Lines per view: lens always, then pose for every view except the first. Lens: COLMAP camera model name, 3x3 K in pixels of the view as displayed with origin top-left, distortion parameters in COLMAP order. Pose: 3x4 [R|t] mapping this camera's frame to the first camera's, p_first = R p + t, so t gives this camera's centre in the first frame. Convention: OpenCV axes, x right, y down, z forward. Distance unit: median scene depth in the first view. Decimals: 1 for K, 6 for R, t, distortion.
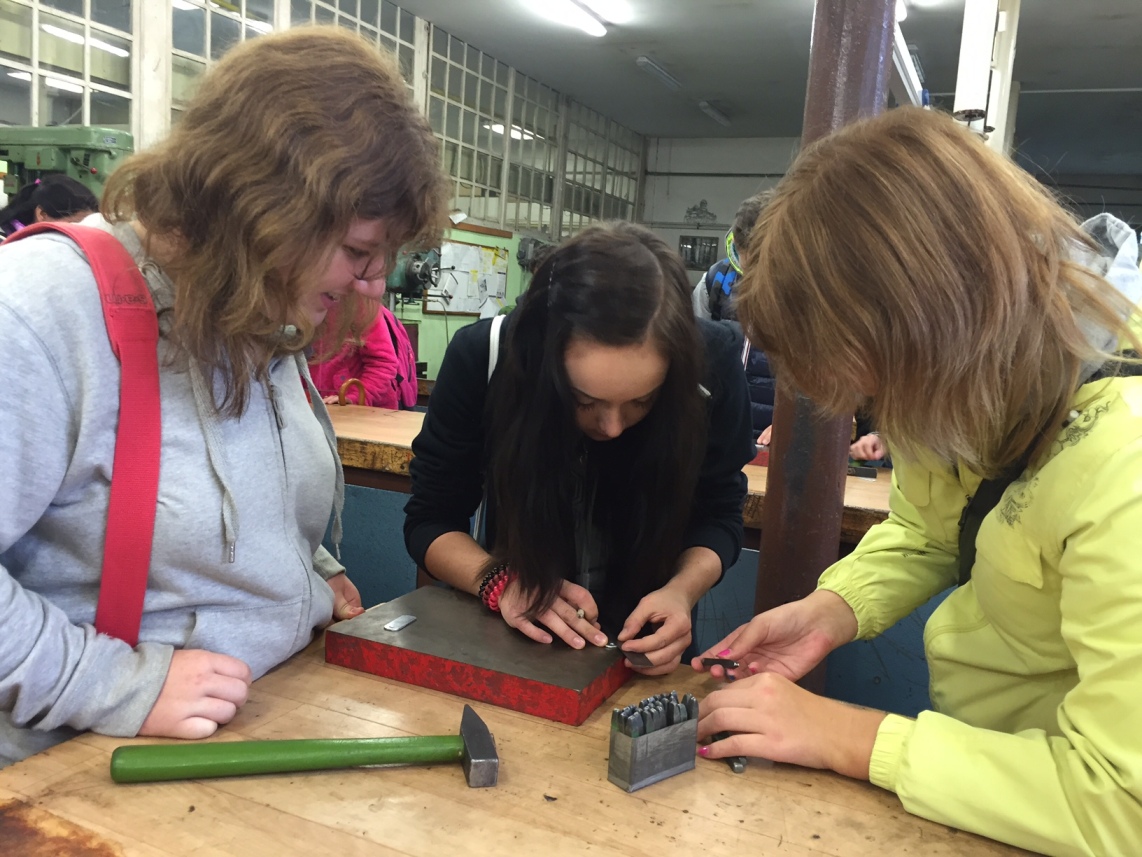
lens RADIAL K [[966.4, 0, 567.1], [0, 966.4, 437.8], [0, 0, 1]] dist [0.075652, -0.115743]
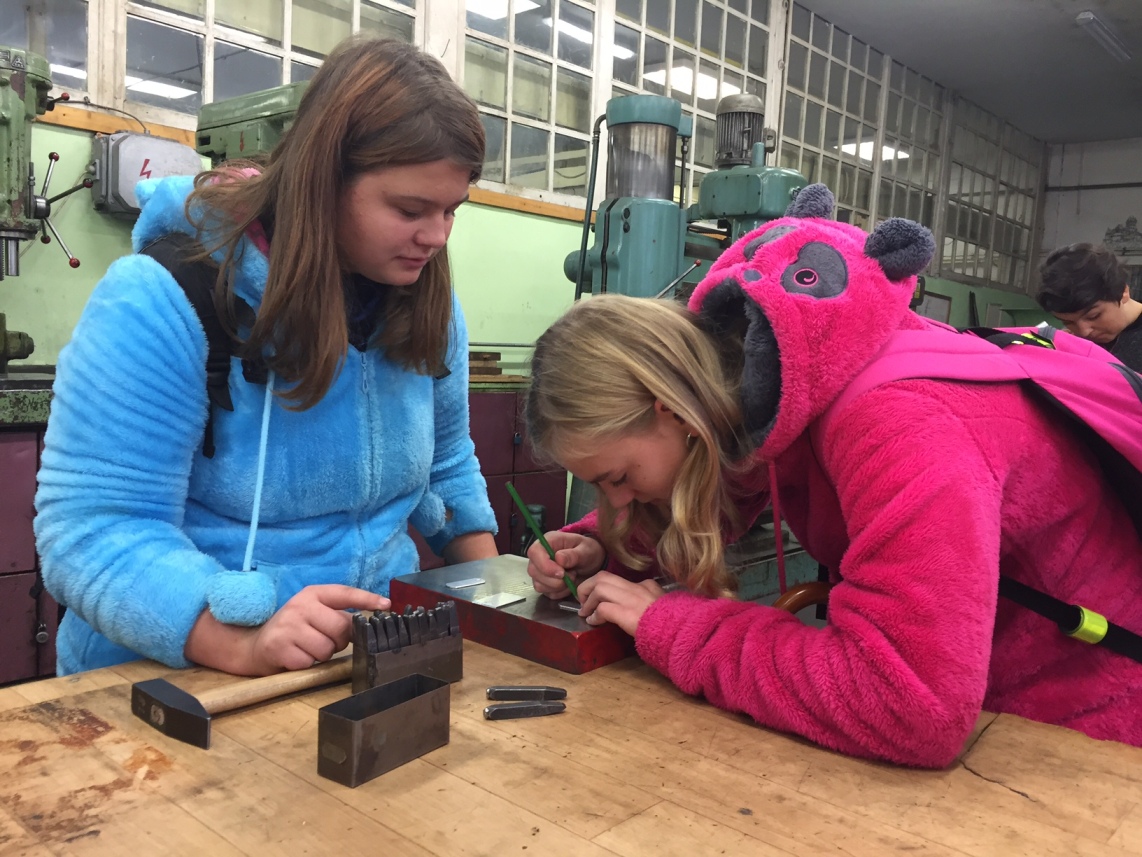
lens RADIAL K [[966.4, 0, 567.1], [0, 966.4, 437.8], [0, 0, 1]] dist [0.075652, -0.115743]
pose [[0.951461, 0.006697, -0.307696, -0.059620], [-0.025404, 0.998061, -0.056831, -0.025242], [0.306719, 0.061889, 0.949786, 0.206029]]
